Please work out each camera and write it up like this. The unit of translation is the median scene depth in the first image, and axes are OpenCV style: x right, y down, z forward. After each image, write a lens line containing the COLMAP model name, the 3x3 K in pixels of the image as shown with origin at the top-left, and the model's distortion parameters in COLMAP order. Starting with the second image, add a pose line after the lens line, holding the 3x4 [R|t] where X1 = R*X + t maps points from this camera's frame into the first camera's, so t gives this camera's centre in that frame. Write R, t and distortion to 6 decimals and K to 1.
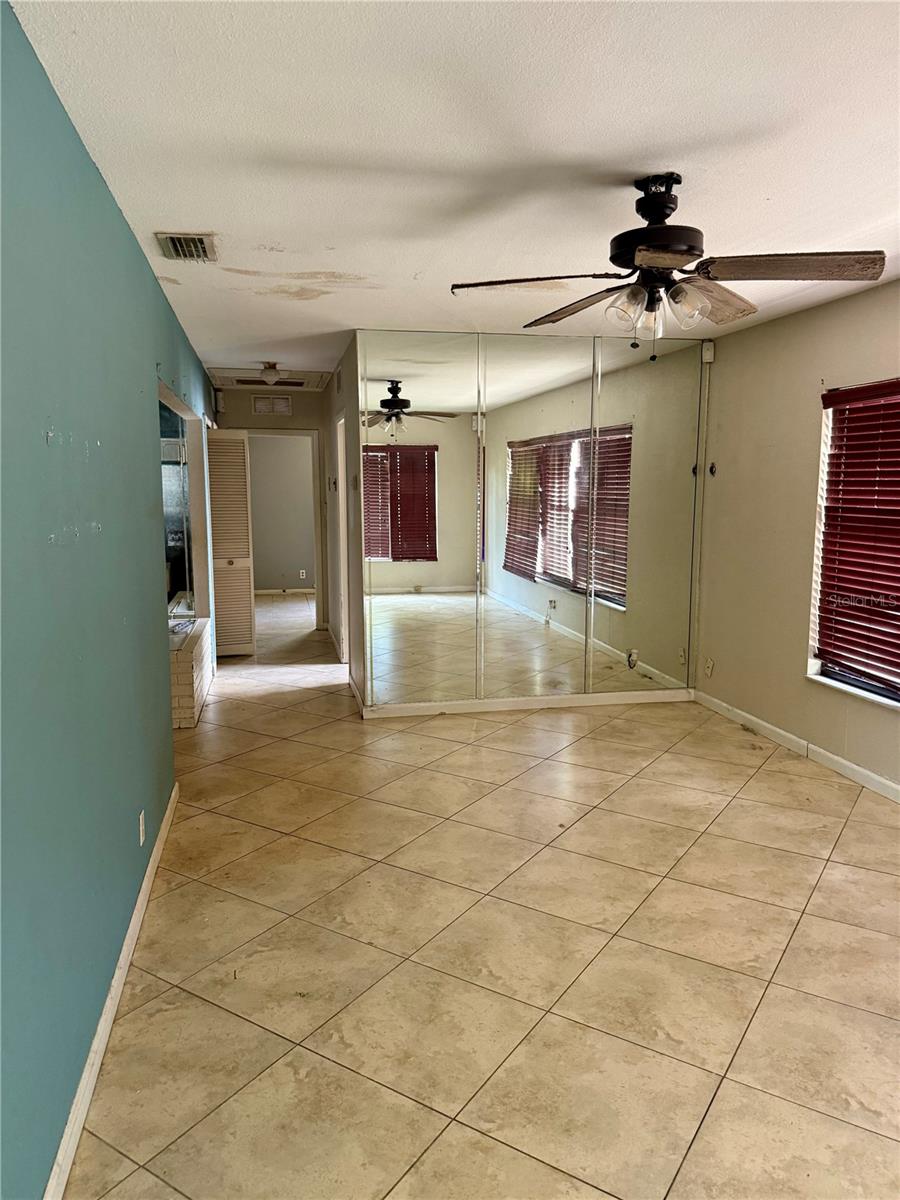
lens RADIAL K [[841.7, 0, 443.6], [0, 841.7, 600.1], [0, 0, 1]] dist [0.035685, -0.053795]
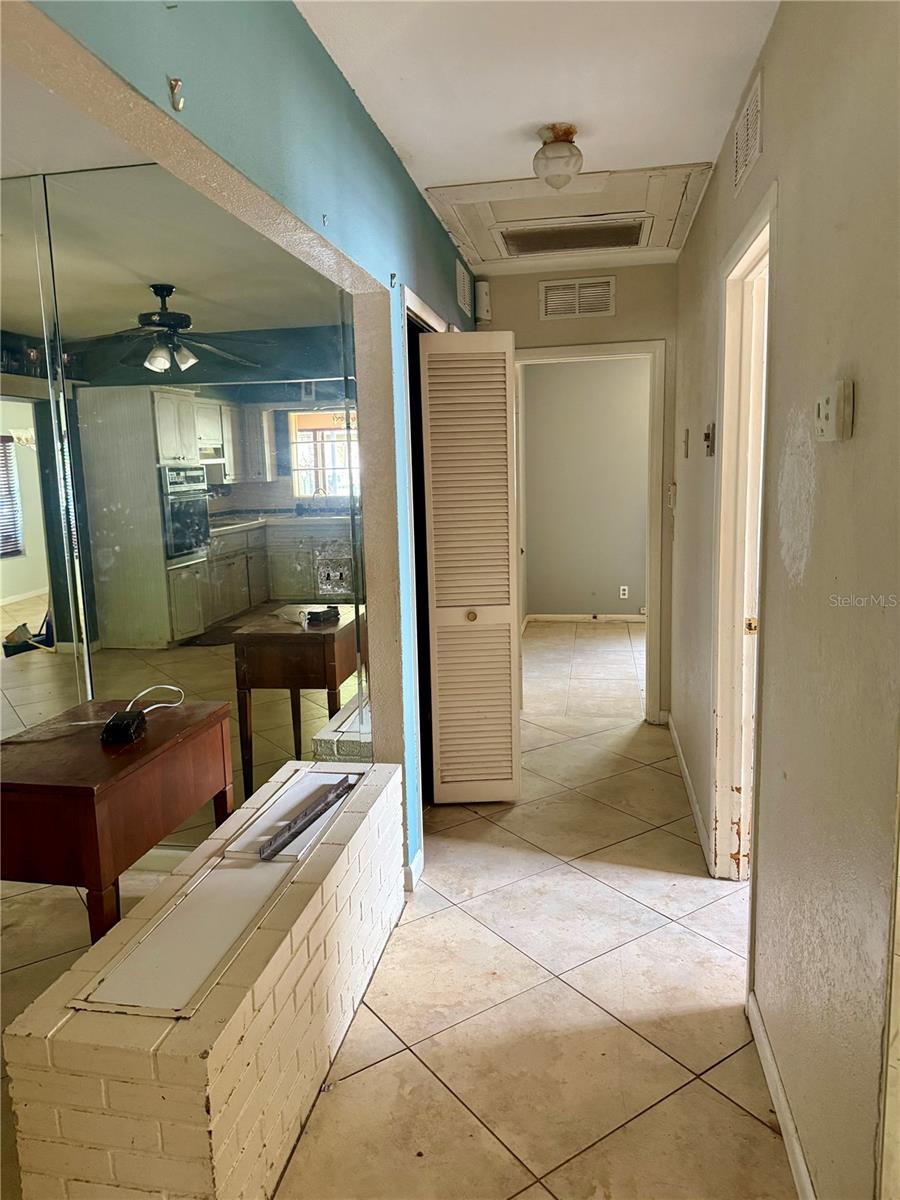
lens RADIAL K [[841.7, 0, 448.4], [0, 841.7, 594.1], [0, 0, 1]] dist [0.035685, -0.053795]
pose [[0.931237, 0.037103, -0.362521, -0.092638], [-0.027898, 0.999142, 0.030594, -0.070302], [0.363345, -0.018377, 0.931473, 0.551075]]
